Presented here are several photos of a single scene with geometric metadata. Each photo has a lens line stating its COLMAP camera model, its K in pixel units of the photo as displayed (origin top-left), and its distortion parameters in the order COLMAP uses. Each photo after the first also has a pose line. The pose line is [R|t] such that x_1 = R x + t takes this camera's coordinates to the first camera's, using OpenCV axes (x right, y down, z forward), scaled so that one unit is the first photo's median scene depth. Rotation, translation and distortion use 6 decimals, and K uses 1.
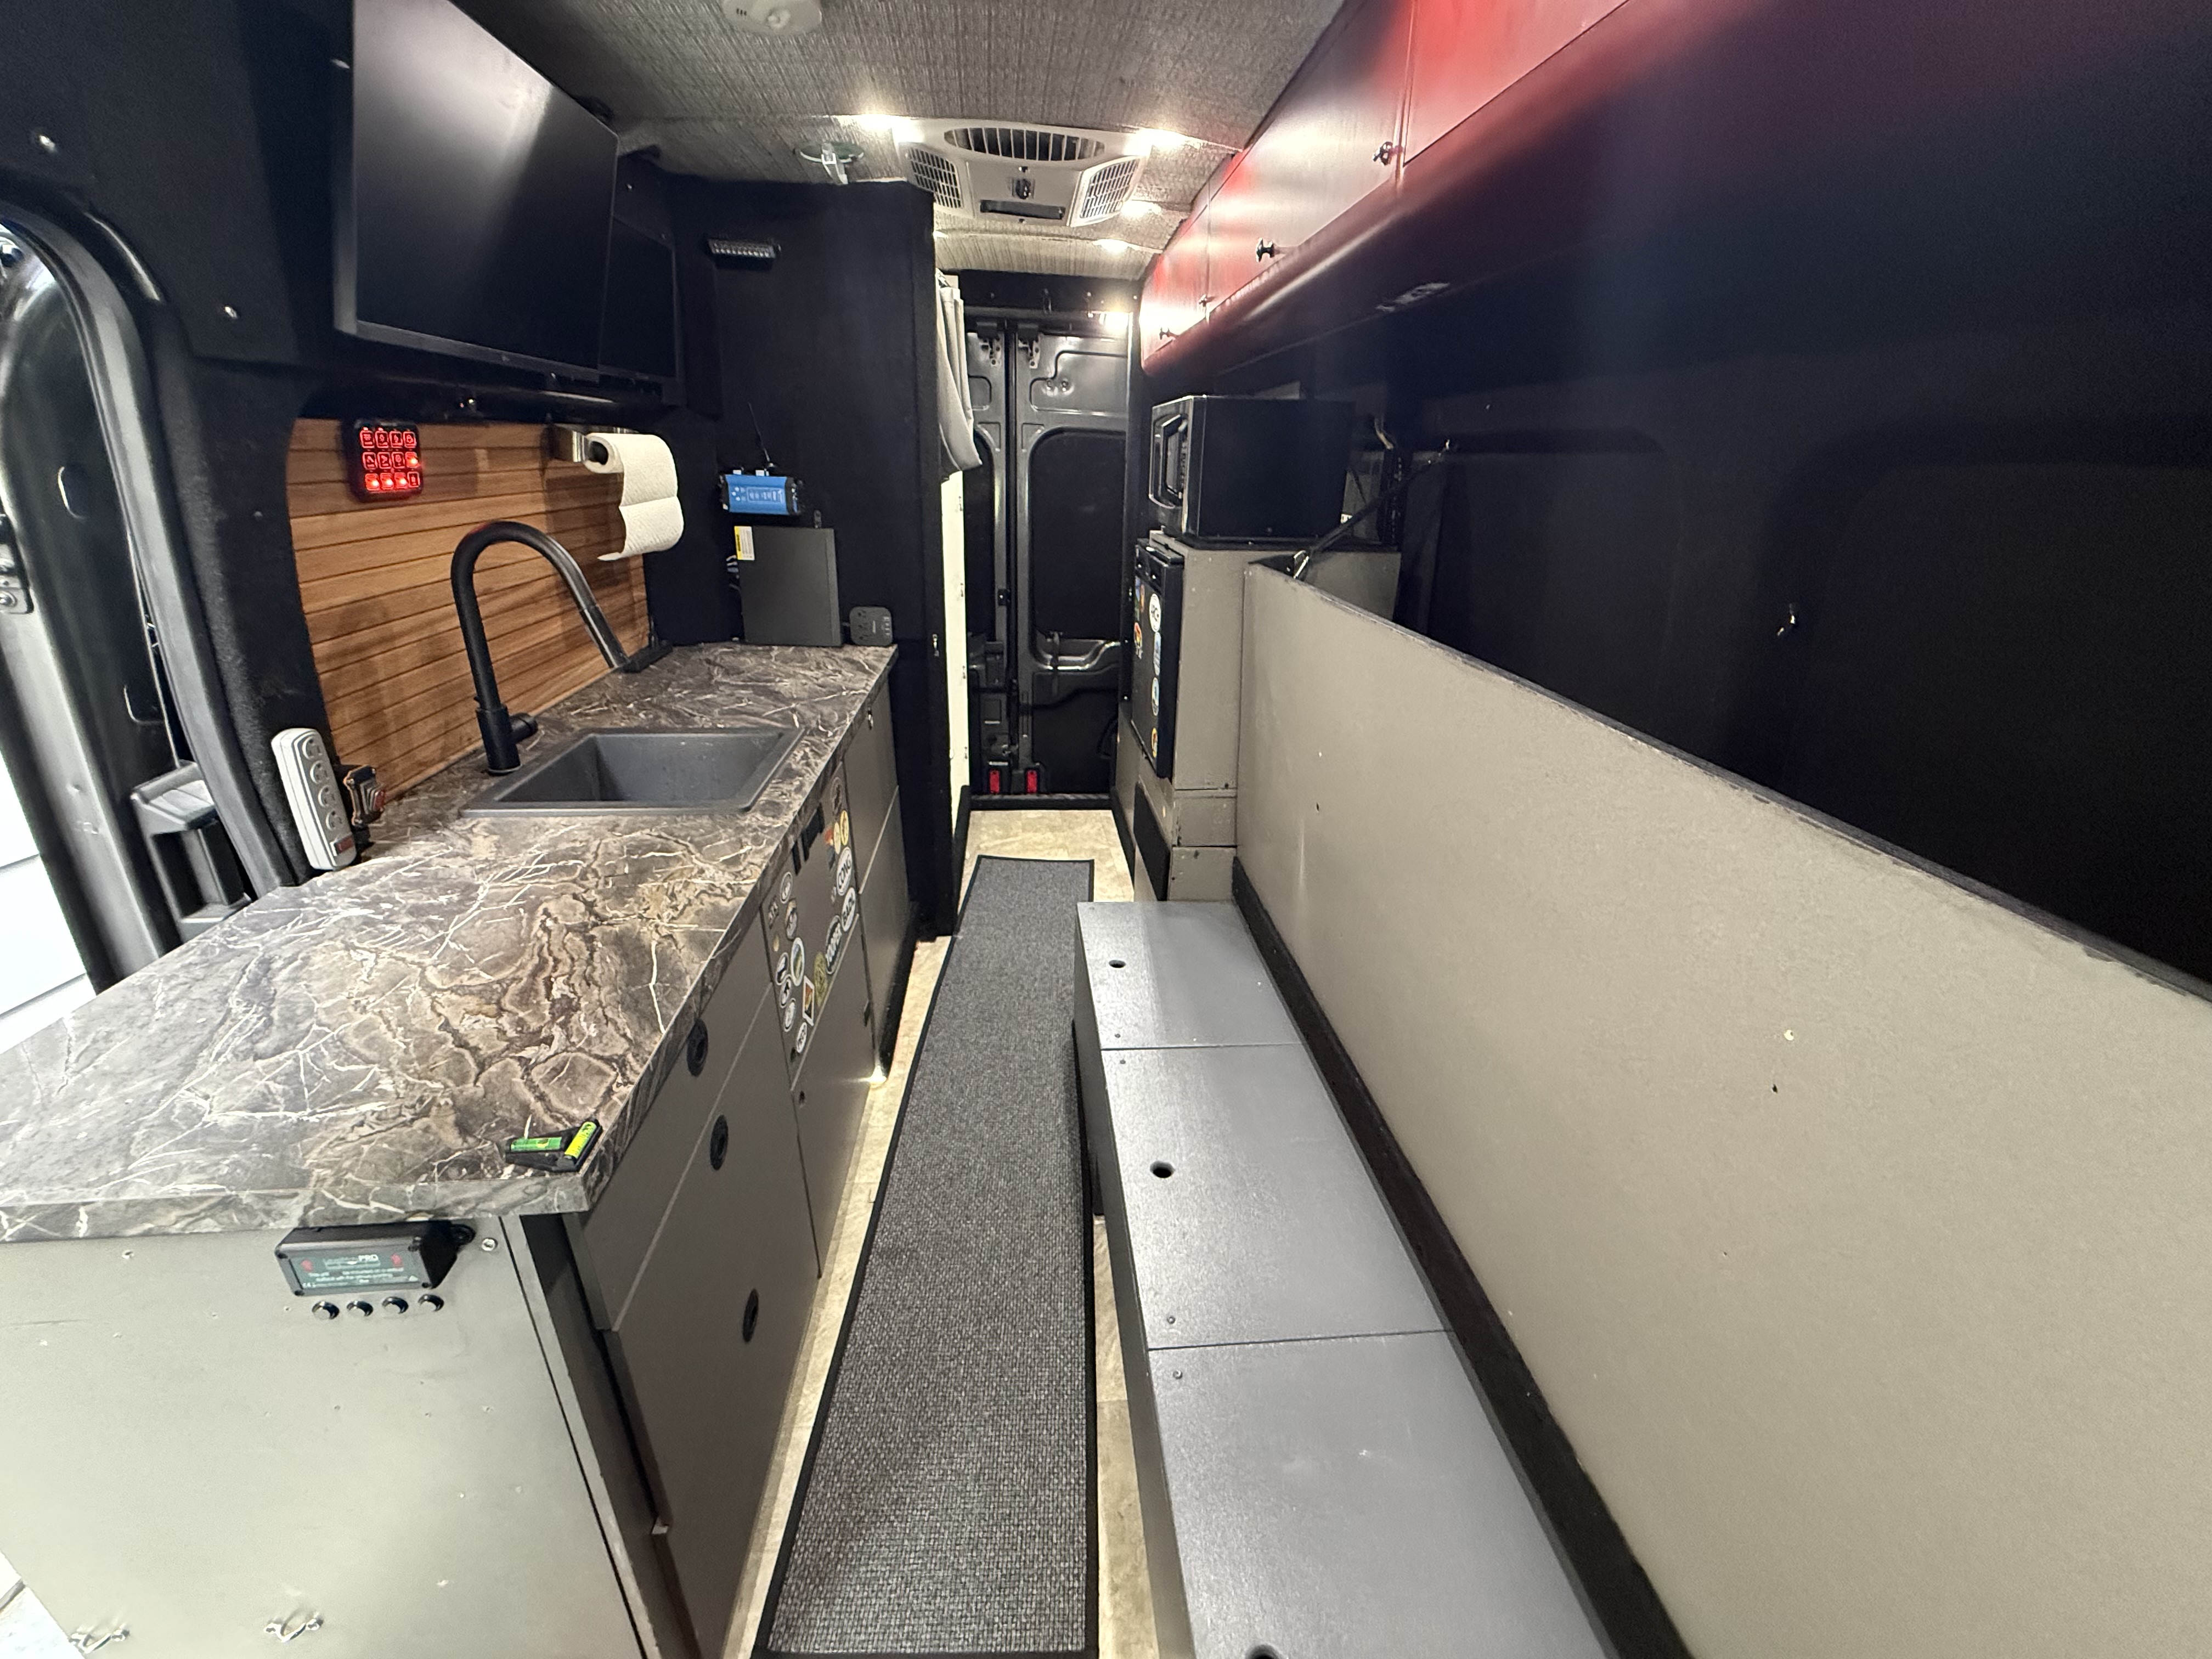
lens RADIAL K [[884.9, 0, 1104.8], [0, 884.9, 841.2], [0, 0, 1]] dist [0.001269, 0.000534]
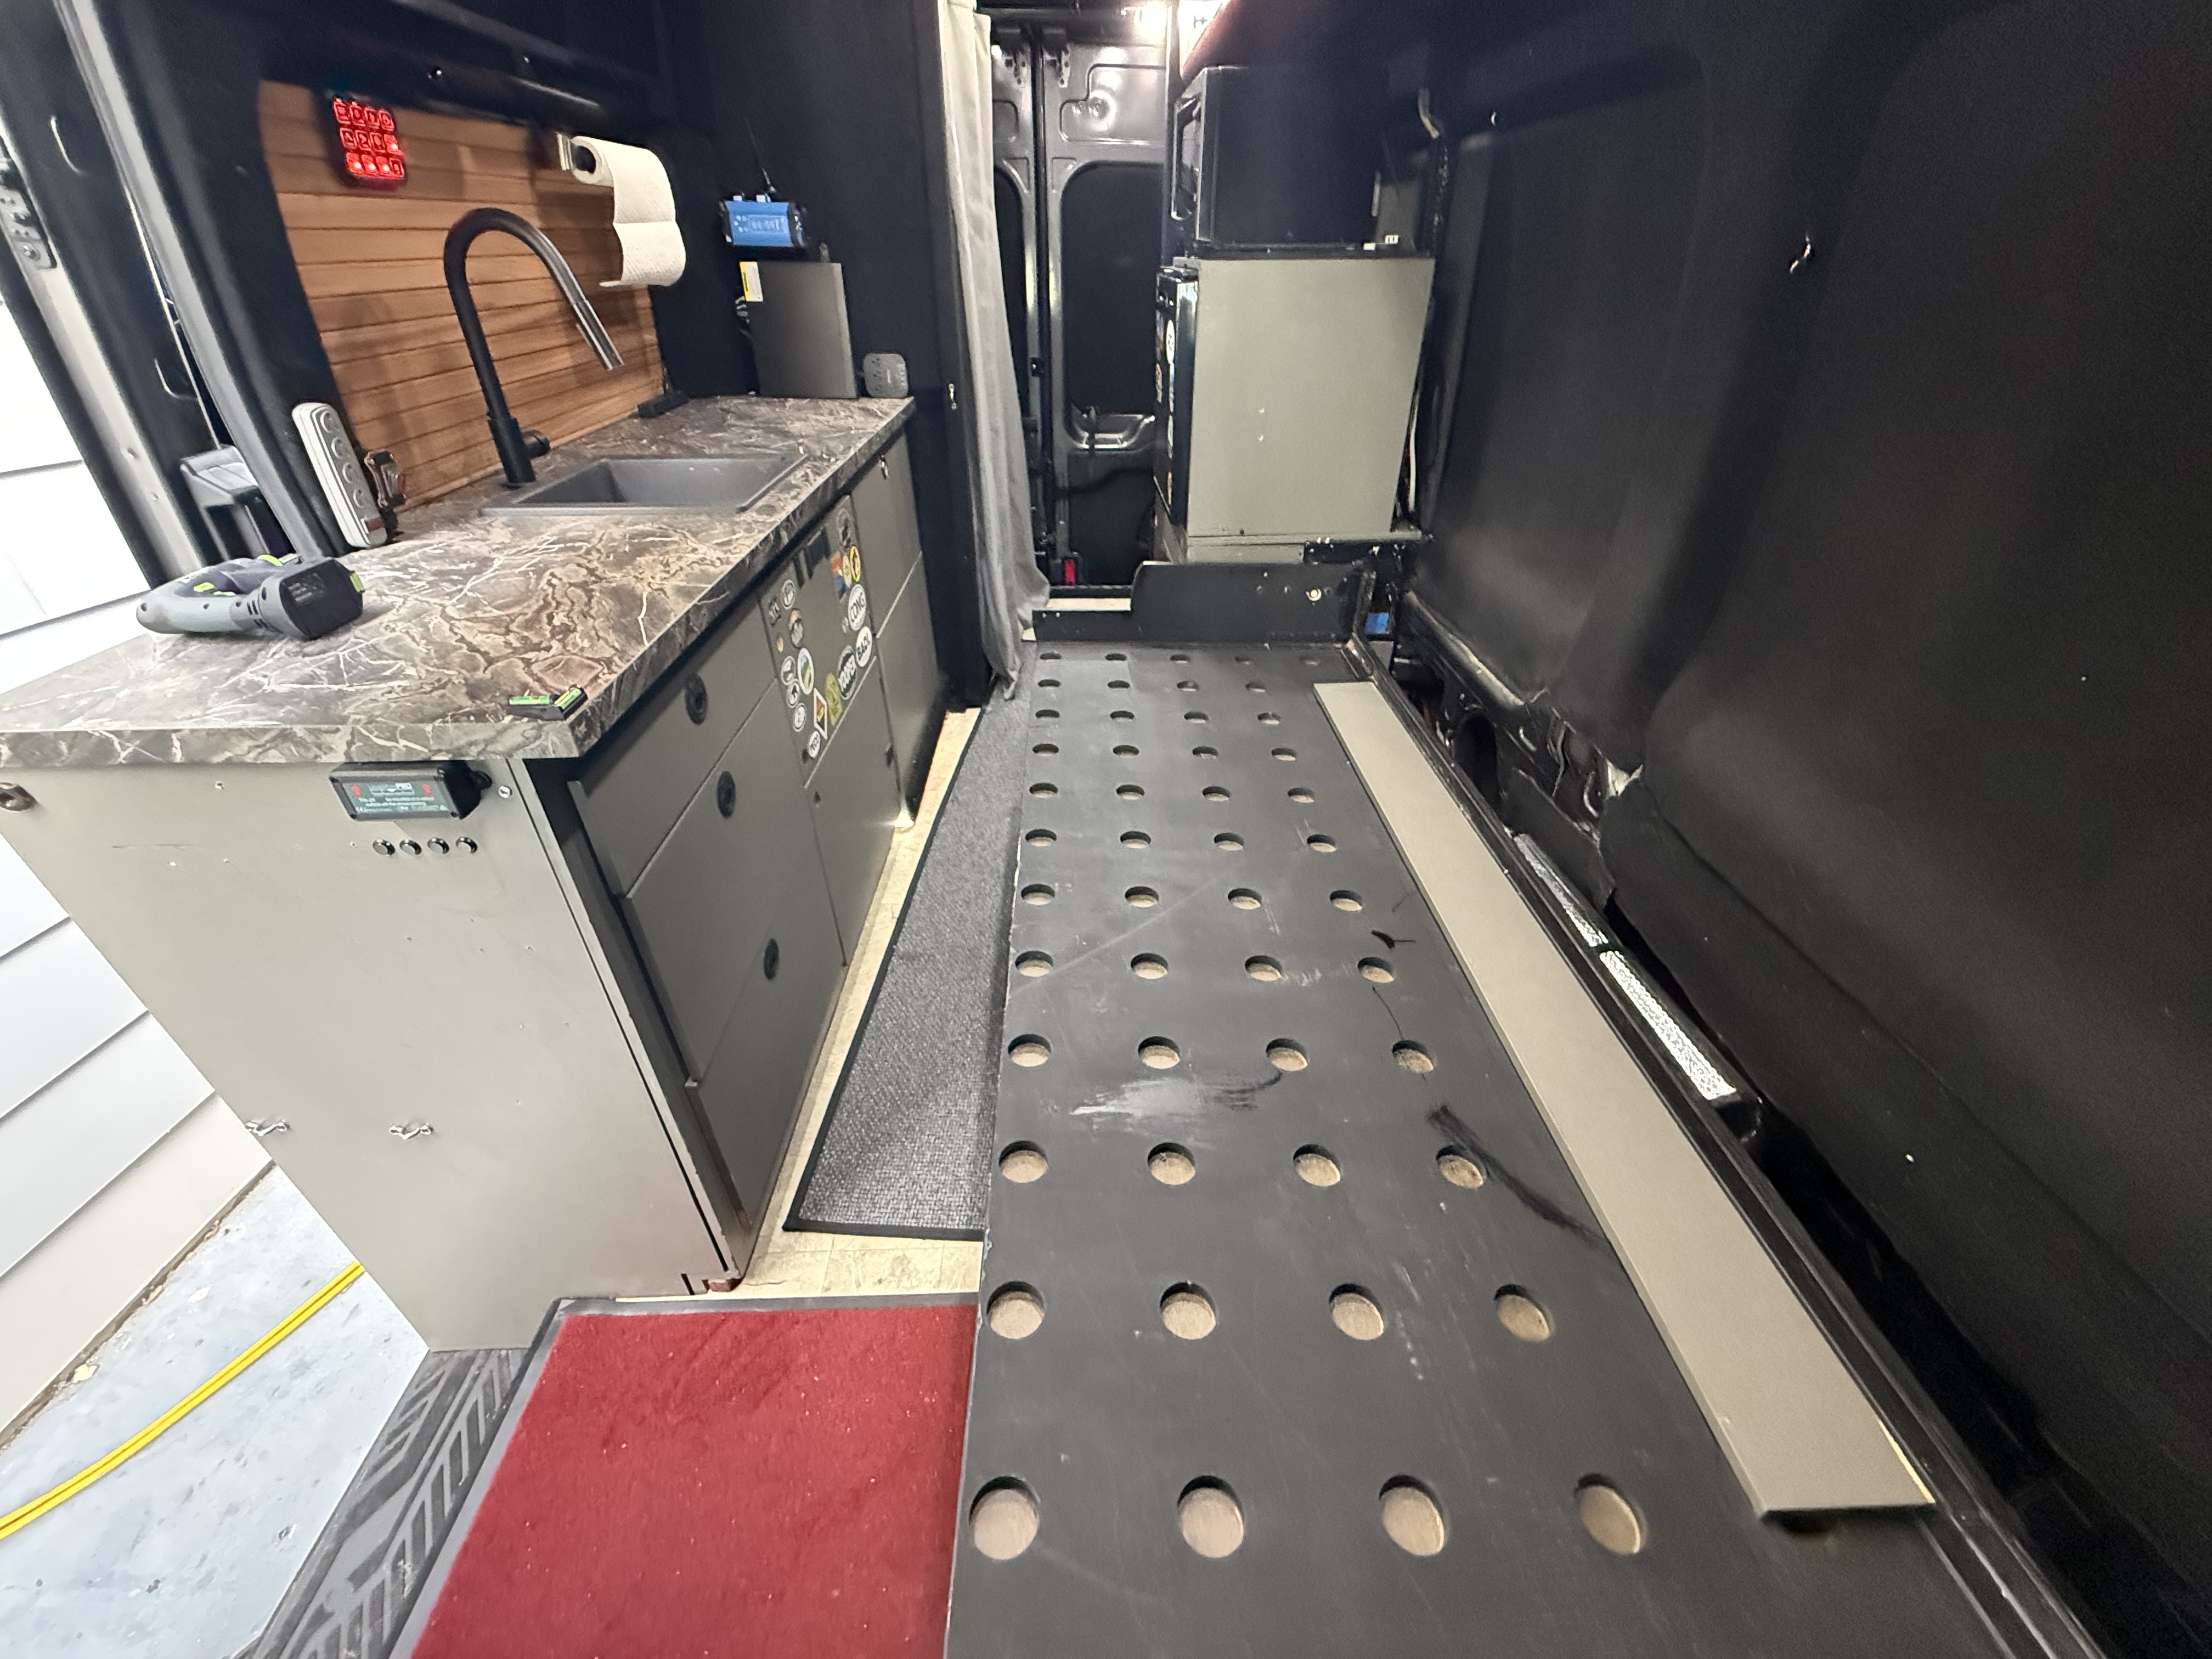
lens RADIAL K [[884.9, 0, 1100.2], [0, 884.9, 832.6], [0, 0, 1]] dist [0.001269, 0.000534]
pose [[0.997381, 0.014405, -0.070872, 0.091001], [-0.001491, 0.983850, 0.178991, 0.147886], [0.072306, -0.178417, 0.981295, -0.055895]]
